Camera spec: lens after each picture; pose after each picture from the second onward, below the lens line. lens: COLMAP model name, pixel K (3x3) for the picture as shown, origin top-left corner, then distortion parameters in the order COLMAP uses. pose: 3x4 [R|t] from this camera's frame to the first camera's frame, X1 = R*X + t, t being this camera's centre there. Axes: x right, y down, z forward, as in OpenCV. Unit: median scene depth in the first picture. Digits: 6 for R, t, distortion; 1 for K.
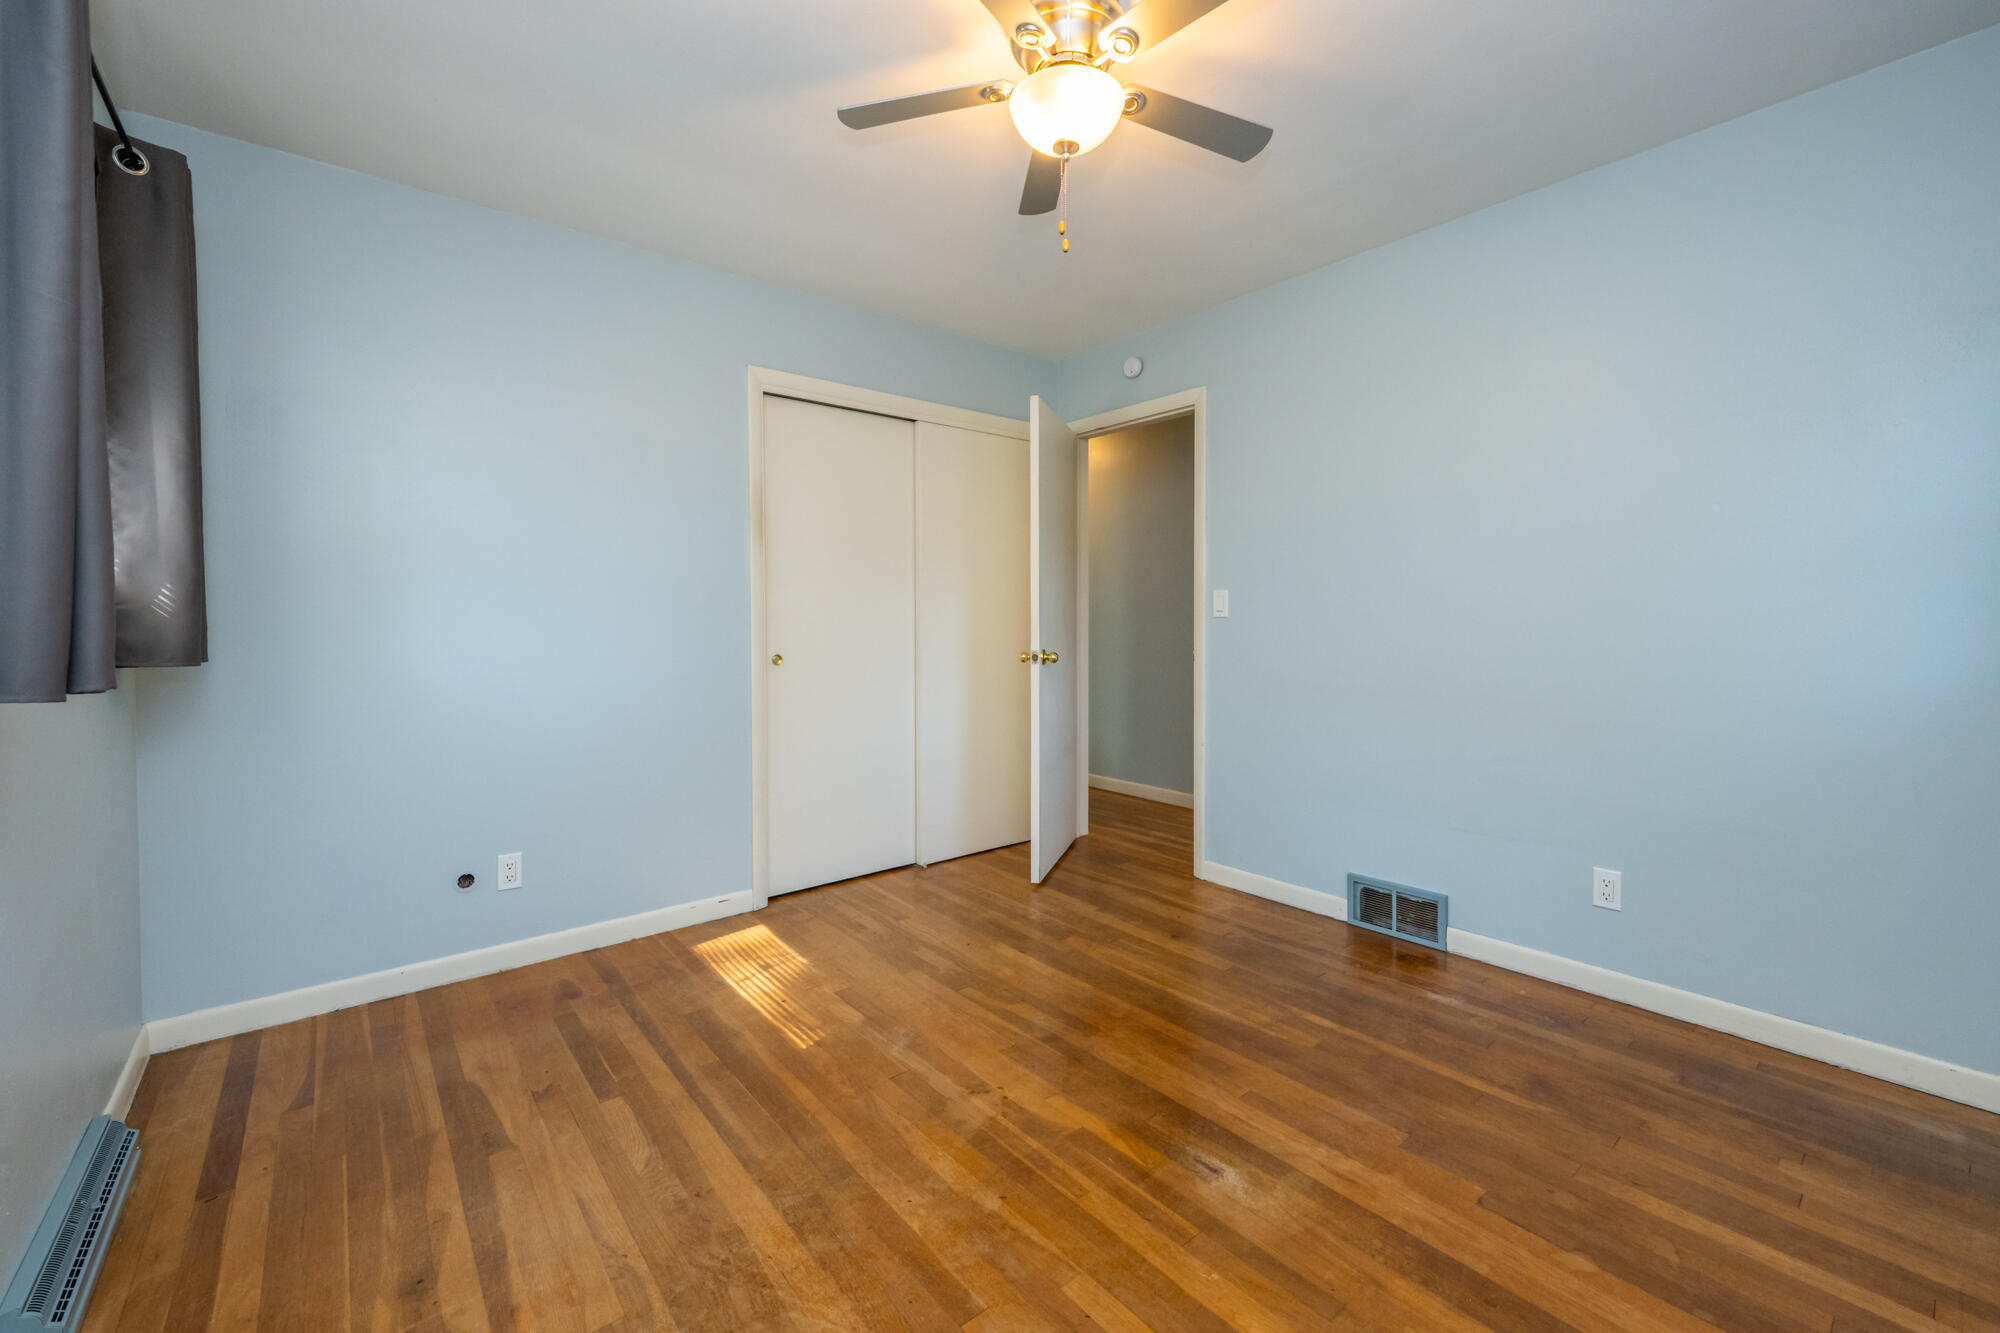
lens RADIAL K [[812.2, 0, 983.7], [0, 812.2, 632.3], [0, 0, 1]] dist [0.001274, -0.000734]
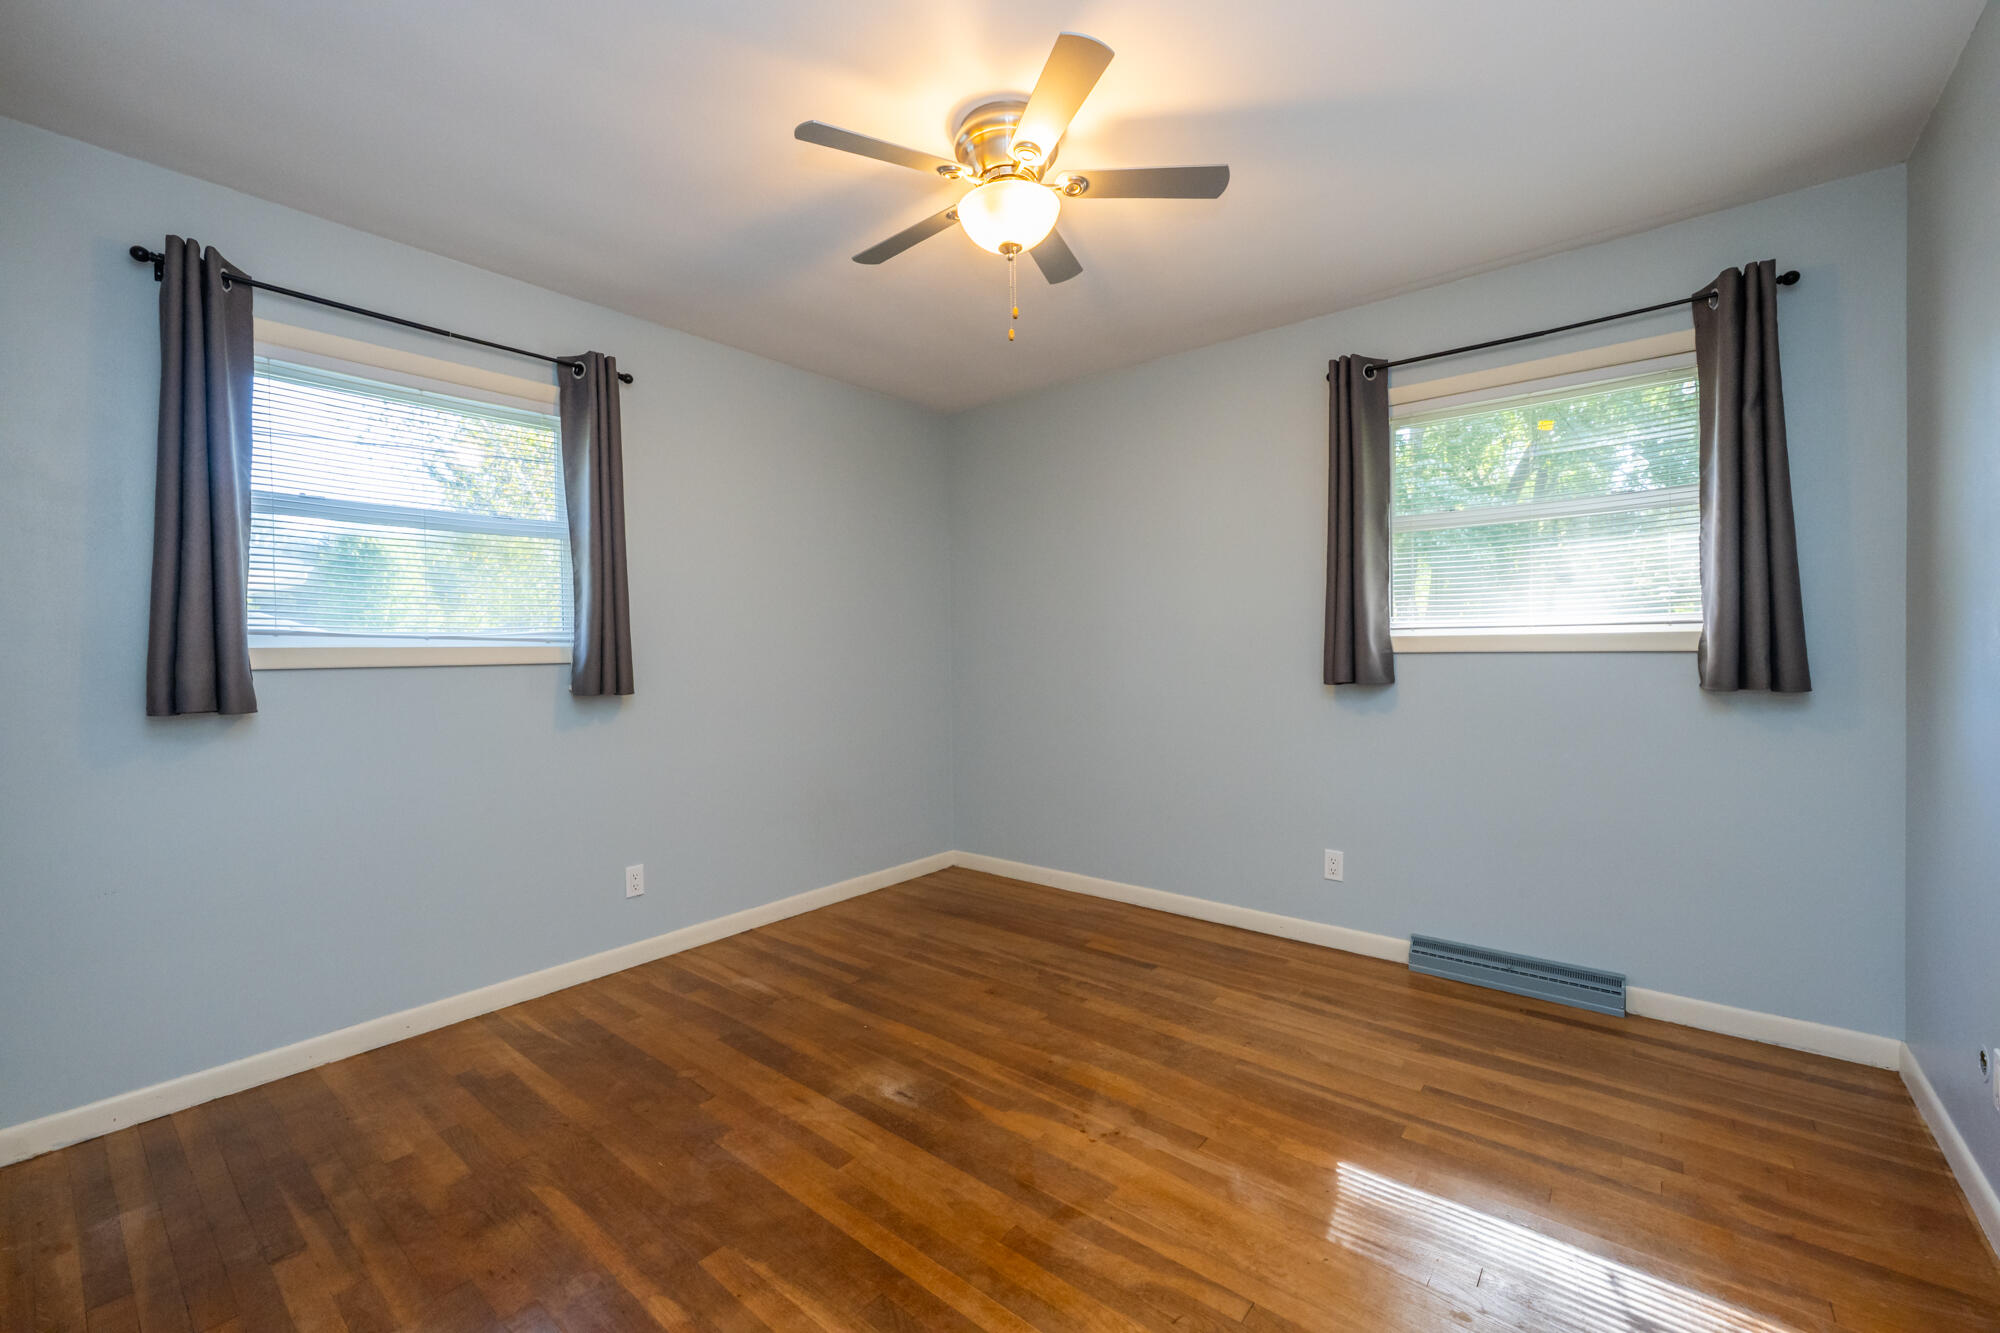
lens RADIAL K [[812.2, 0, 1001.6], [0, 812.2, 653.8], [0, 0, 1]] dist [0.001274, -0.000734]
pose [[-0.976949, 0.016893, -0.212803, 0.353634], [0.013019, 0.999723, 0.019593, -0.055473], [0.213075, 0.016371, -0.976899, 2.075086]]
